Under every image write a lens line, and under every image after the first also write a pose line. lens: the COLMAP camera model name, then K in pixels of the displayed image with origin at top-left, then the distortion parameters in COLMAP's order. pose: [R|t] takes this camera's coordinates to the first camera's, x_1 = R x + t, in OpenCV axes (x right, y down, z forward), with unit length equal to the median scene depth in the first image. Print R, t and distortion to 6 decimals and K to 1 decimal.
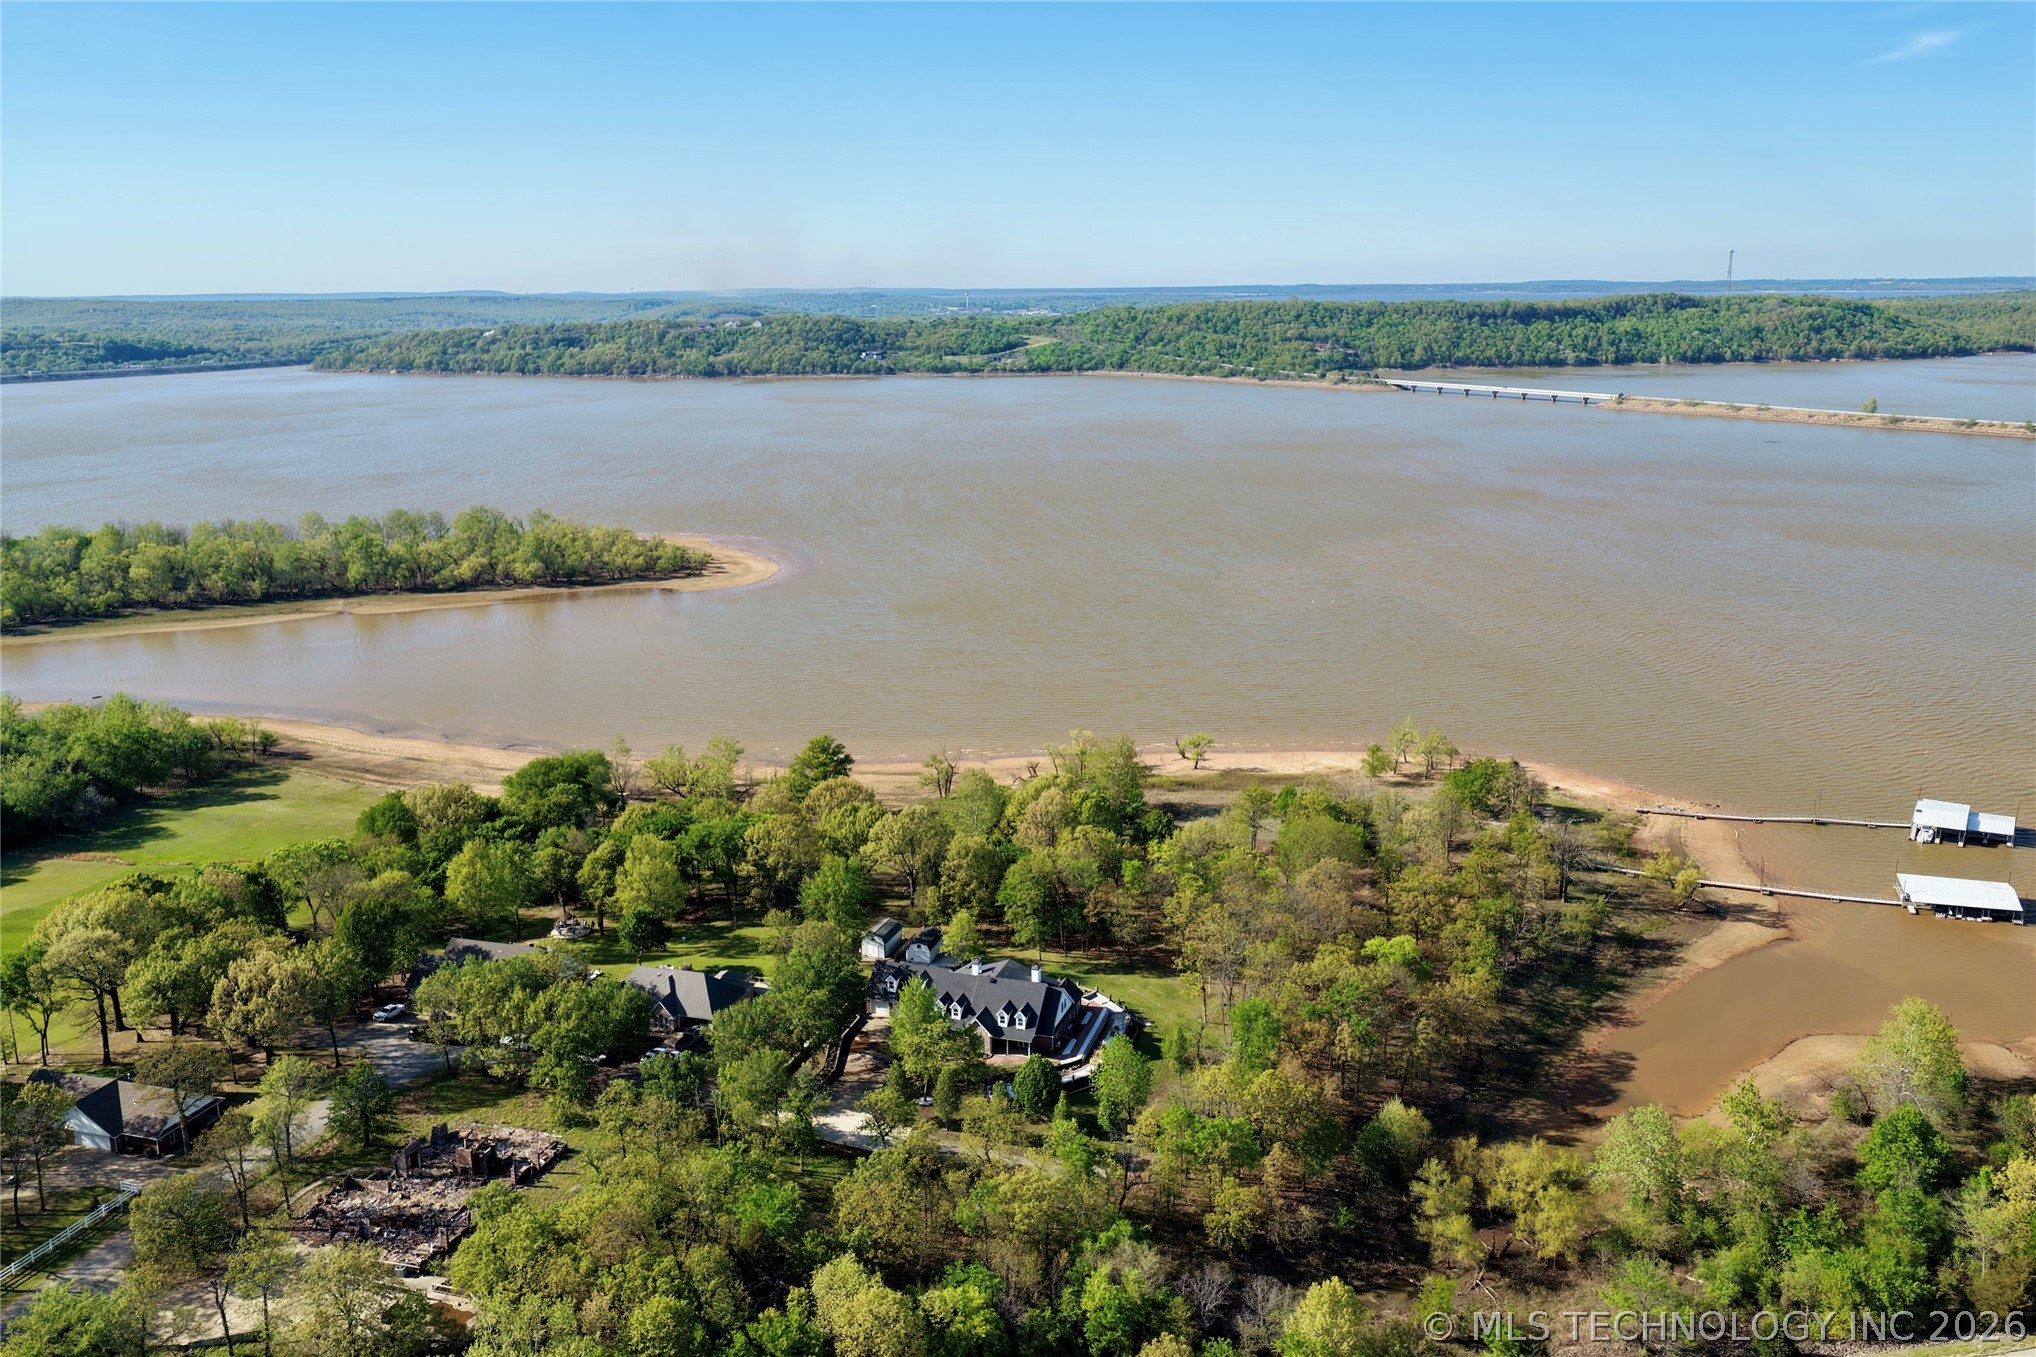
lens RADIAL K [[1684.6, 0, 1021.3], [0, 1684.6, 679.6], [0, 0, 1]] dist [-0.017418, 0.042068]
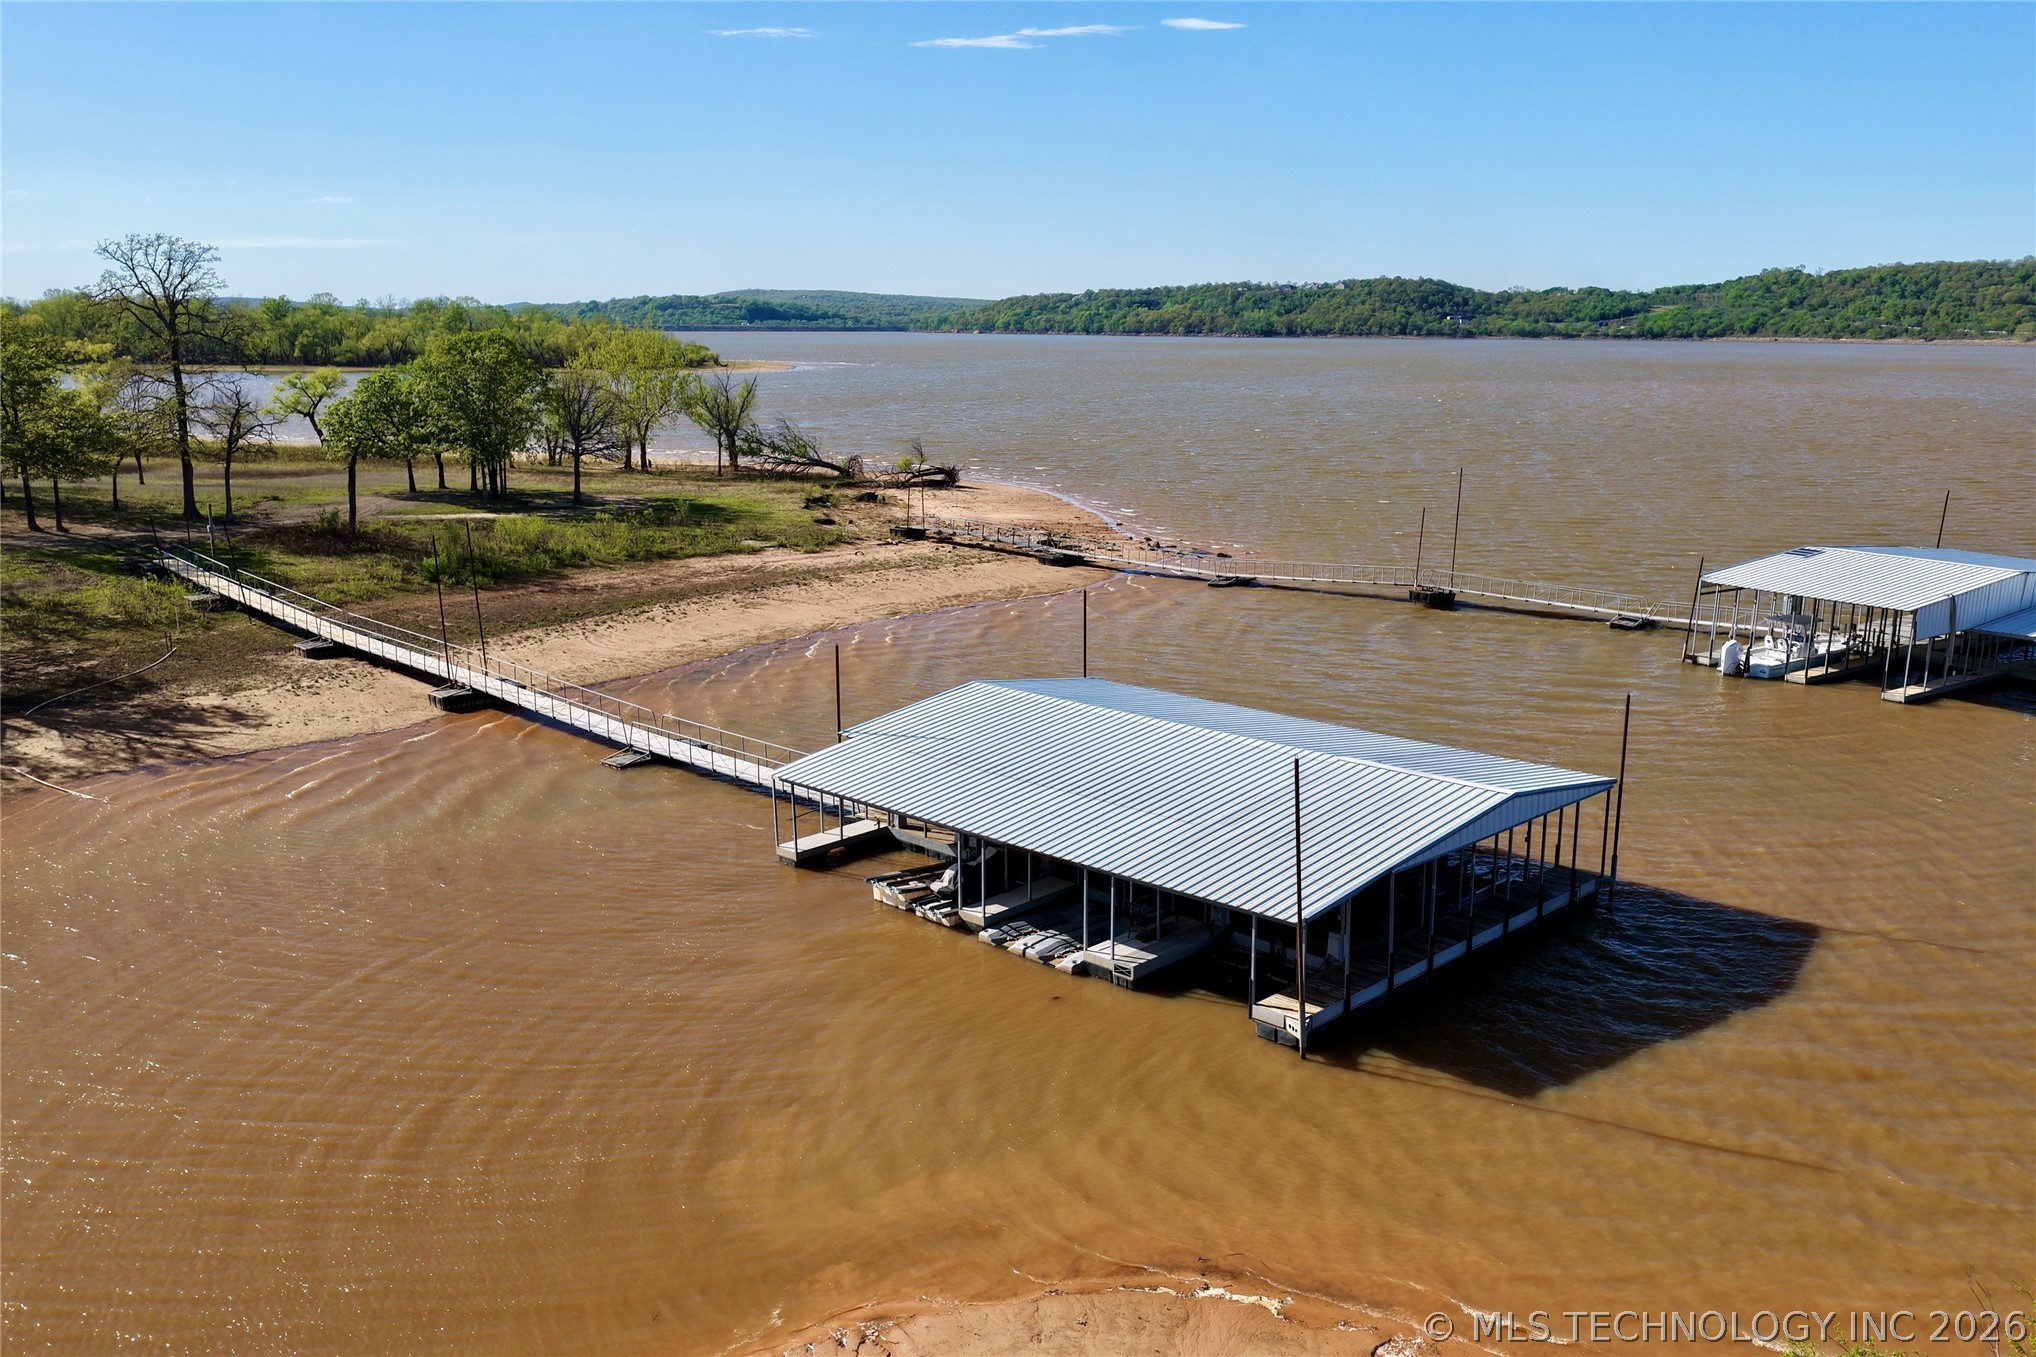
lens RADIAL K [[1684.6, 0, 1023.9], [0, 1684.6, 676.4], [0, 0, 1]] dist [-0.017418, 0.042068]
pose [[0.906053, 0.101869, -0.410720, 0.452892], [-0.111817, 0.993729, -0.000199, 0.088521], [0.408125, 0.046105, 0.911761, 0.649359]]
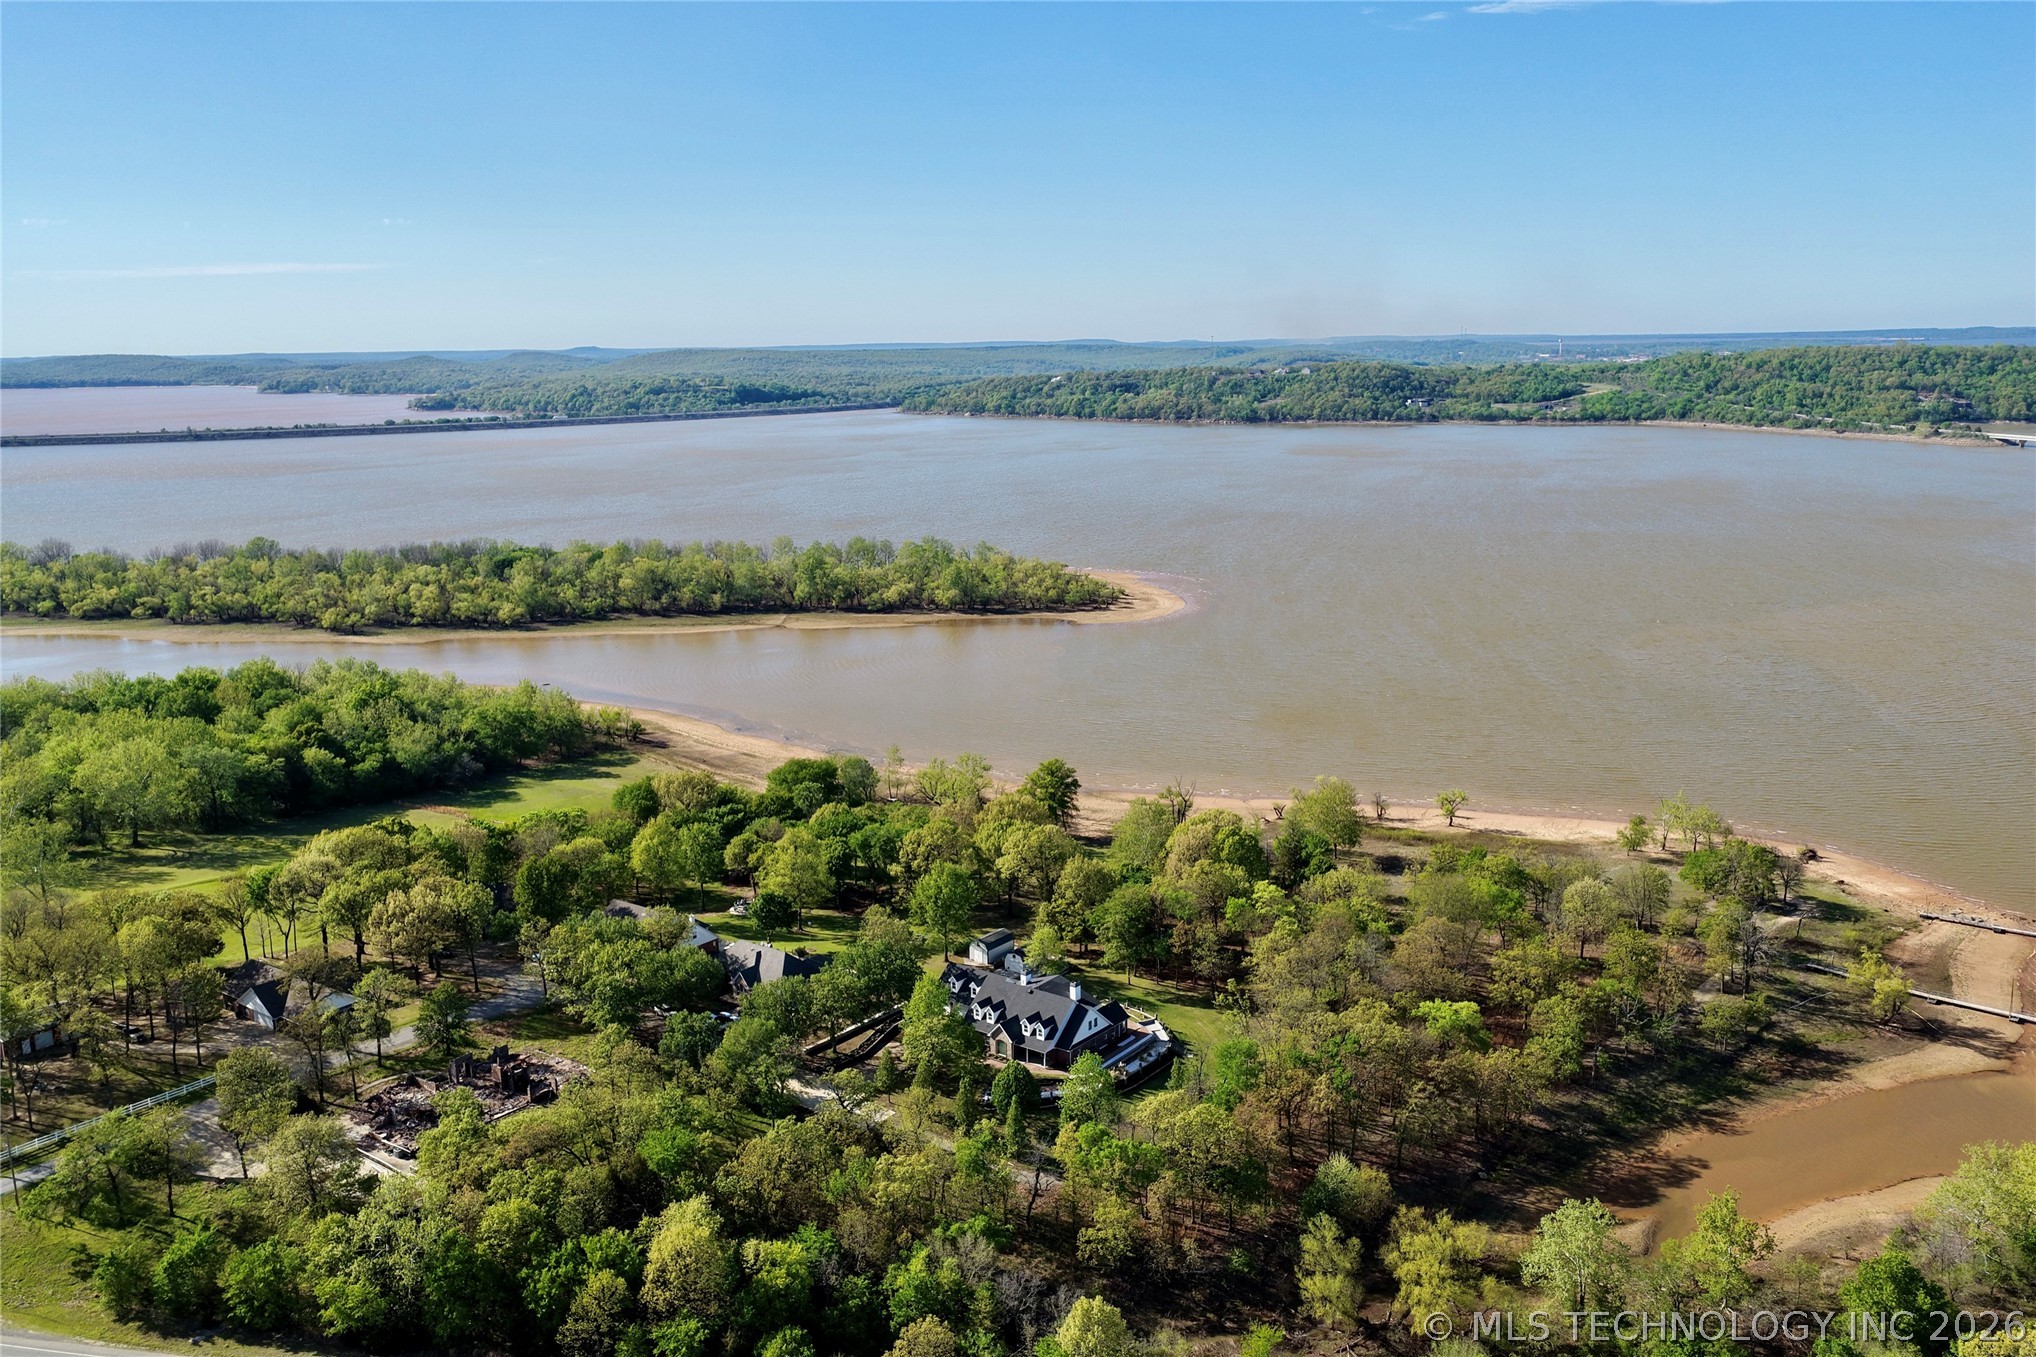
lens RADIAL K [[1684.6, 0, 1021.3], [0, 1684.6, 678.1], [0, 0, 1]] dist [-0.017418, 0.042068]
pose [[0.939631, 0.061732, -0.336574, 0.186307], [-0.071114, 0.997346, -0.015605, 0.000900], [0.334717, 0.038598, 0.941528, 0.003935]]
